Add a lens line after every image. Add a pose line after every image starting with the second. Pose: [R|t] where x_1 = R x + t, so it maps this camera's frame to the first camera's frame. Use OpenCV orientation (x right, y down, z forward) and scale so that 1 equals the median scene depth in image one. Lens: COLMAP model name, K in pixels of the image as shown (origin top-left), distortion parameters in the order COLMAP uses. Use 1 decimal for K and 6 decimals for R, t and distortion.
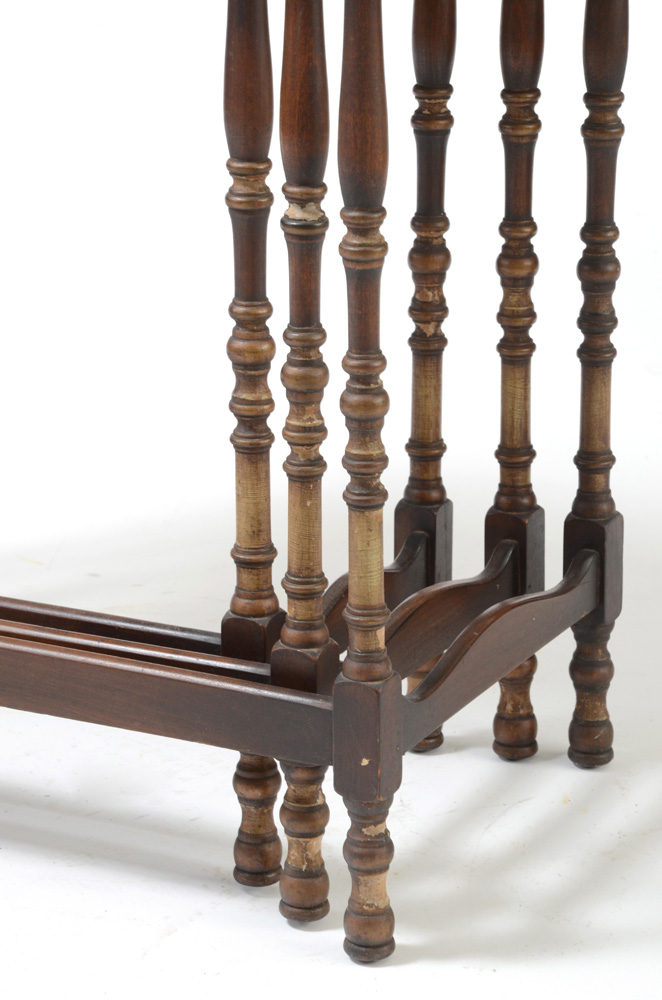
lens RADIAL K [[3669.4, 0, 340.9], [0, 3669.4, 522.8], [0, 0, 1]] dist [1.162629, 0.000000]
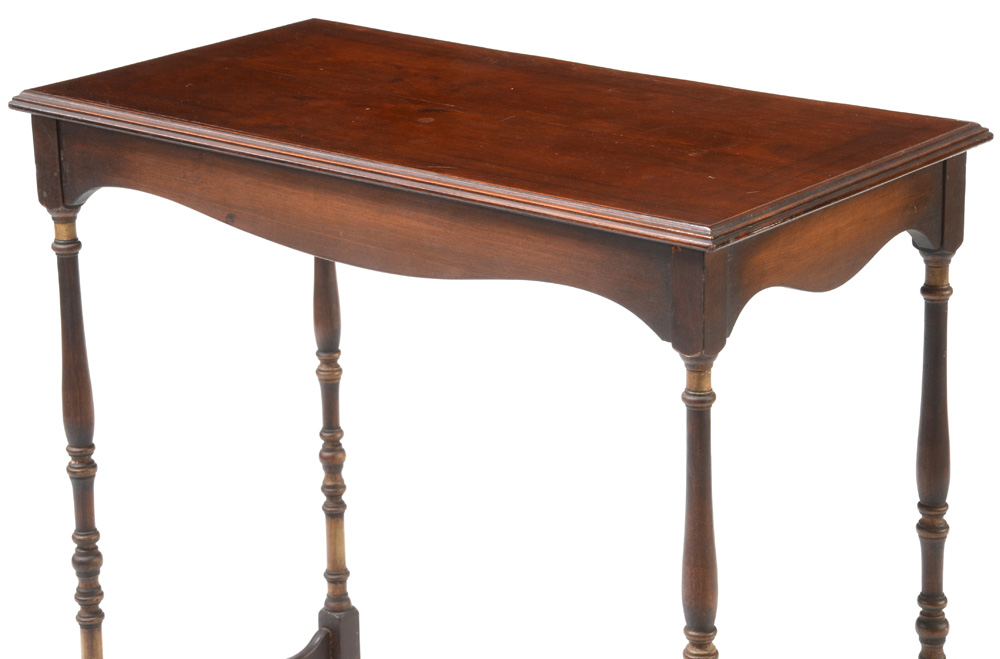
lens RADIAL K [[3157.3, 0, 497.4], [0, 3157.3, 333.5], [0, 0, 1]] dist [0.846087, 0.000000]
pose [[0.977640, 0.050049, -0.204241, 0.150061], [-0.050400, 0.998723, 0.003485, -0.171753], [0.204155, 0.006887, 0.978914, -0.169283]]
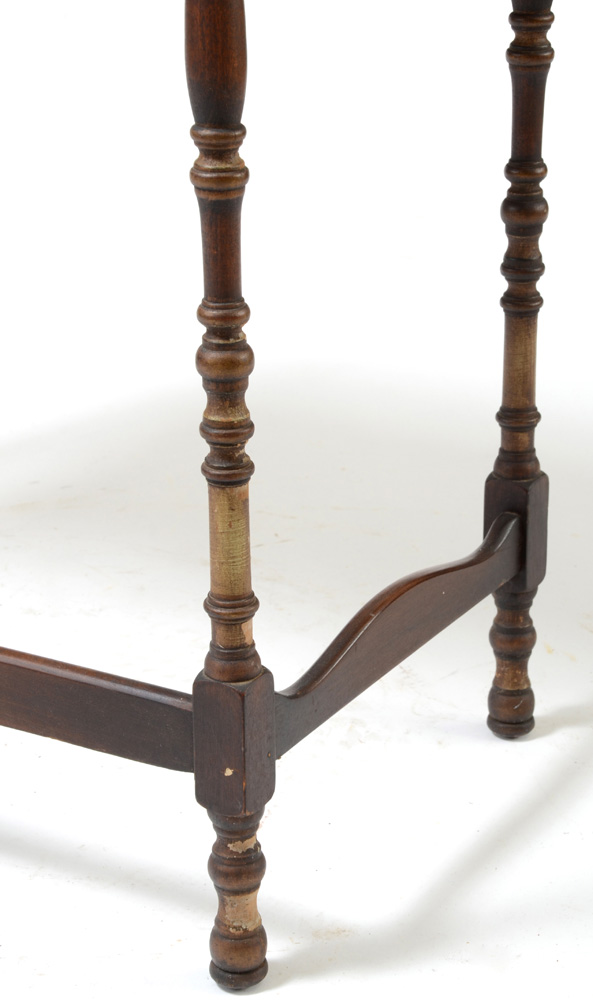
lens RADIAL K [[2428.8, 0, 318.0], [0, 2428.8, 529.5], [0, 0, 1]] dist [0.487290, 0.000000]
pose [[0.998729, 0.017391, -0.047300, 0.049104], [-0.014832, 0.998436, 0.053912, -0.021705], [0.048164, -0.053142, 0.997425, 0.390716]]
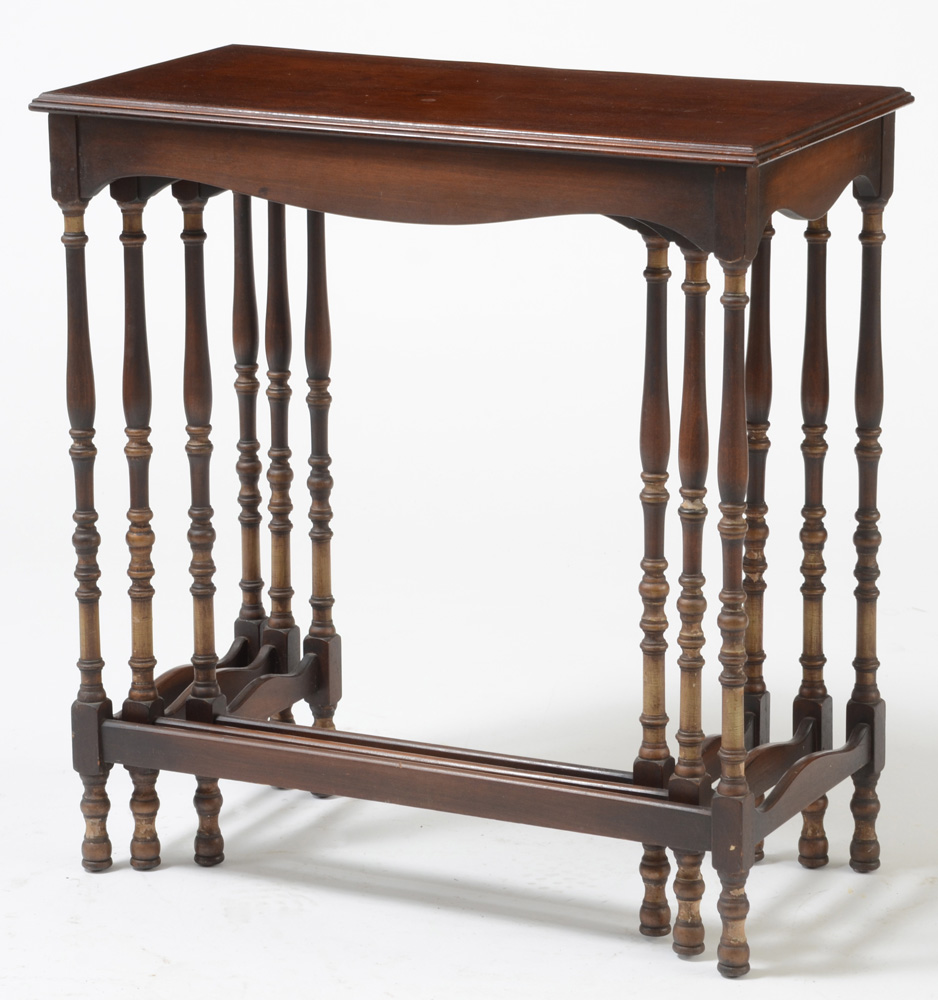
lens RADIAL K [[4539.6, 0, 473.9], [0, 4539.6, 514.4], [0, 0, 1]] dist [0.847081, 0.000000]
pose [[0.999930, -0.004181, 0.011026, -0.115036], [0.004955, 0.997454, -0.071138, 0.055695], [-0.010701, 0.071188, 0.997406, -0.890809]]
